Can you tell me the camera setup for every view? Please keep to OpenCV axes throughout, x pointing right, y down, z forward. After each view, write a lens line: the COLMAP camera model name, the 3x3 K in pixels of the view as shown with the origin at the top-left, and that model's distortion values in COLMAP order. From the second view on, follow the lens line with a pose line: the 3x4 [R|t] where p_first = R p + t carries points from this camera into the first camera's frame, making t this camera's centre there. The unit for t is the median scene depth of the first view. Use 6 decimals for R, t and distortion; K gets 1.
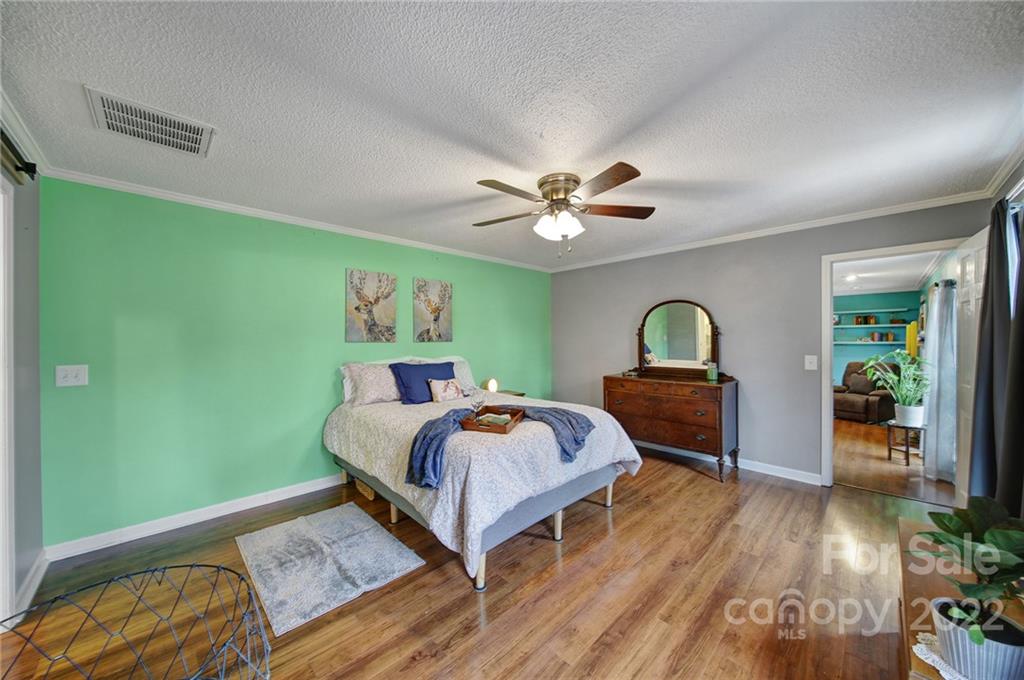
lens RADIAL K [[365.6, 0, 512.7], [0, 365.6, 346.1], [0, 0, 1]] dist [-0.000480, -0.000039]
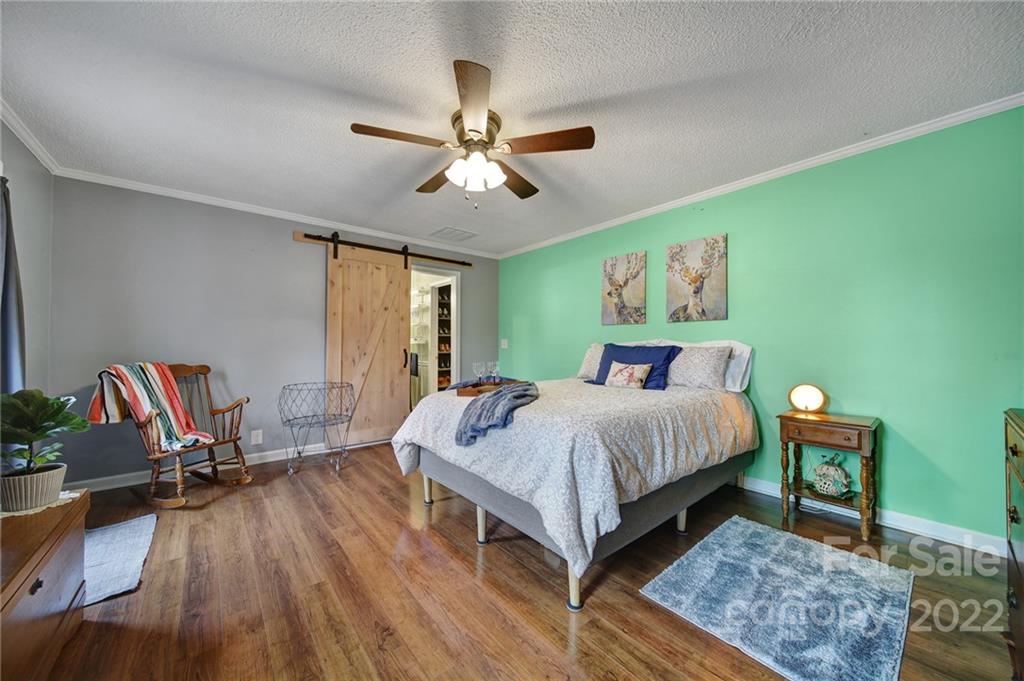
lens RADIAL K [[365.6, 0, 512.7], [0, 365.6, 346.6], [0, 0, 1]] dist [-0.000480, -0.000039]
pose [[-0.089442, 0.008784, -0.995953, 0.667705], [-0.019334, 0.999757, 0.010553, 0.047129], [0.995804, 0.020199, -0.089250, 0.794262]]
